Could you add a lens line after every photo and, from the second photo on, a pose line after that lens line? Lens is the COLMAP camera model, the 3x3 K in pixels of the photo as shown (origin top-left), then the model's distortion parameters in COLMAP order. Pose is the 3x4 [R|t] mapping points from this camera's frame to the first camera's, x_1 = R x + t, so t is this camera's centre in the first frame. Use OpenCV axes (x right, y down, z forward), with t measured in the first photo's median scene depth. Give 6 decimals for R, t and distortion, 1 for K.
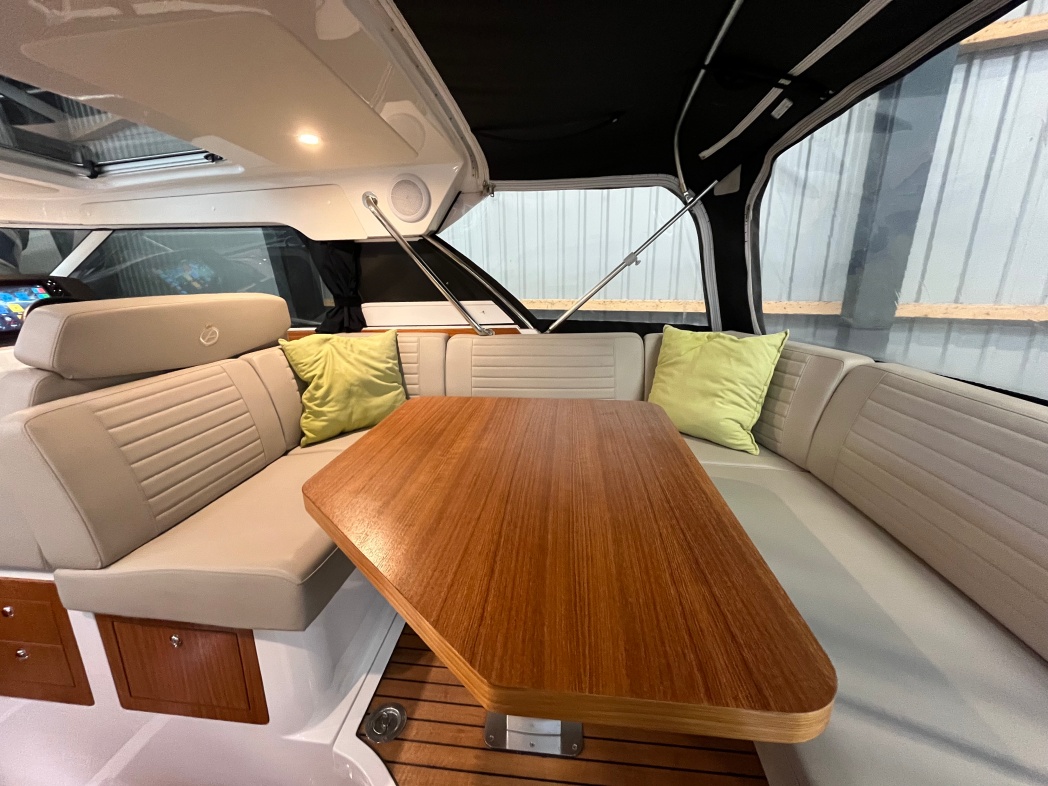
lens RADIAL K [[424.0, 0, 522.8], [0, 424.0, 391.5], [0, 0, 1]] dist [-0.008284, 0.000444]
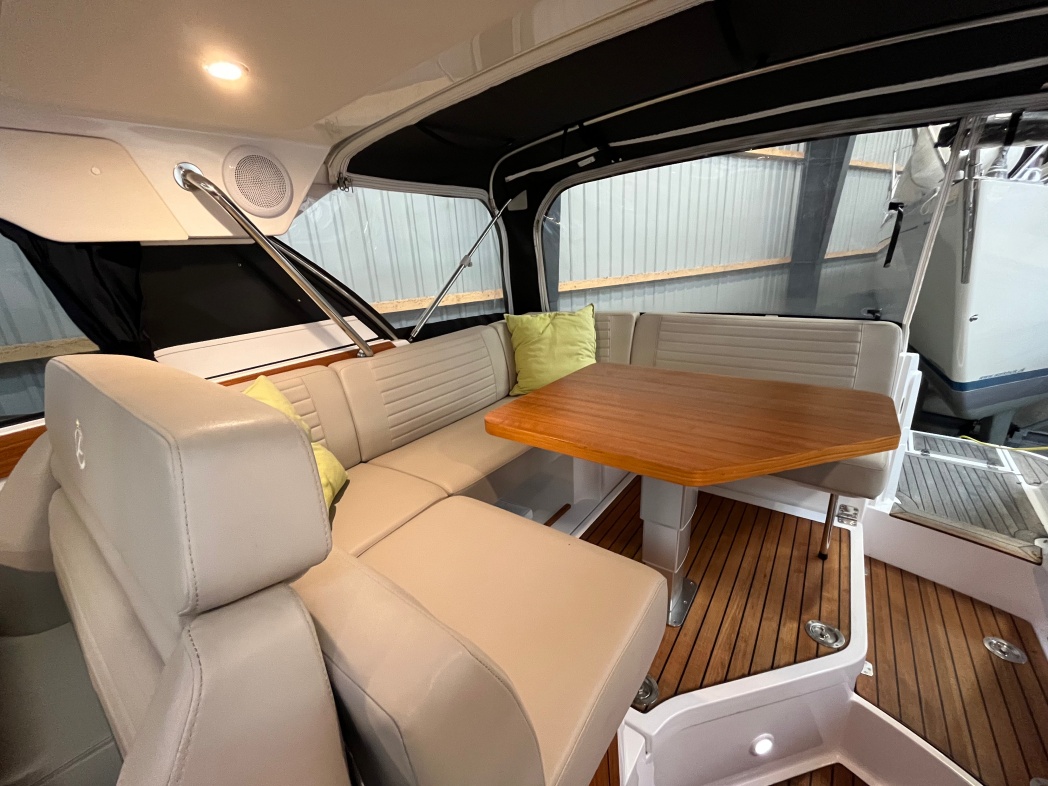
lens RADIAL K [[417.0, 0, 523.8], [0, 417.0, 391.6], [0, 0, 1]] dist [-0.009199, -0.000090]
pose [[0.509067, -0.279778, 0.813987, -0.710889], [0.279981, 0.948092, 0.150772, -0.116830], [-0.813917, 0.151149, 0.560975, 0.328585]]
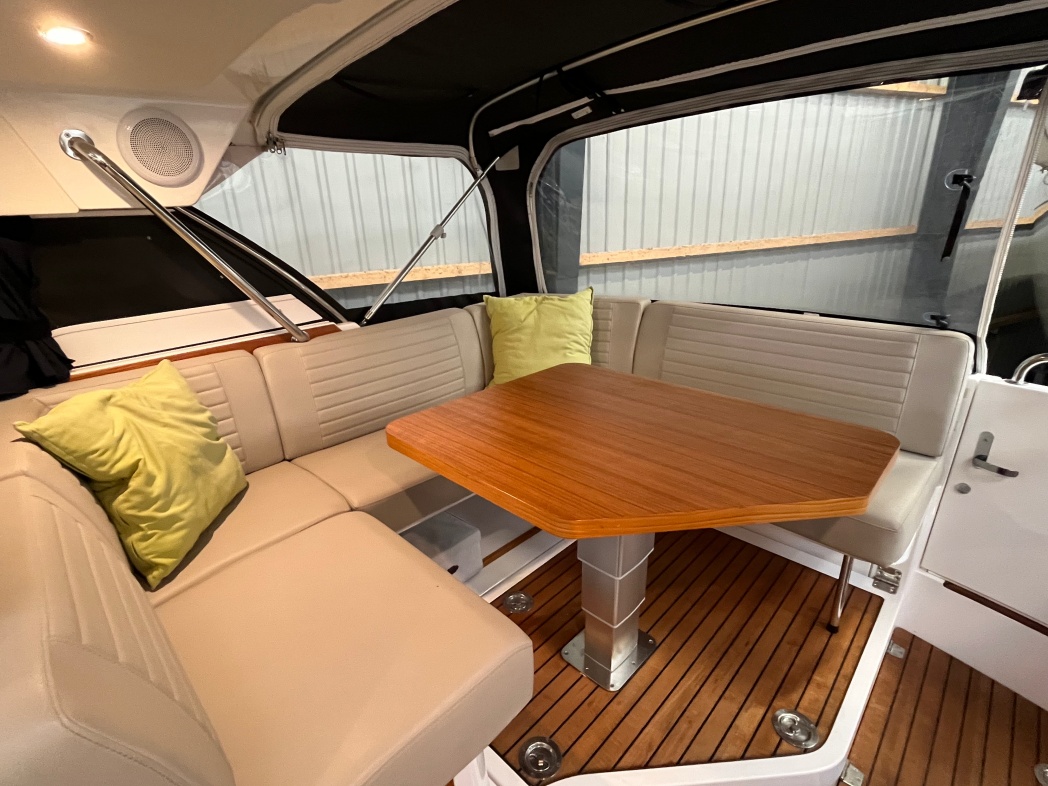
lens RADIAL K [[496.1, 0, 522.9], [0, 496.1, 391.0], [0, 0, 1]] dist [-0.009227, 0.000147]
pose [[0.625070, -0.269950, 0.732403, -0.577550], [0.236839, 0.959652, 0.151579, -0.099395], [-0.743770, 0.078714, 0.663784, 0.154755]]
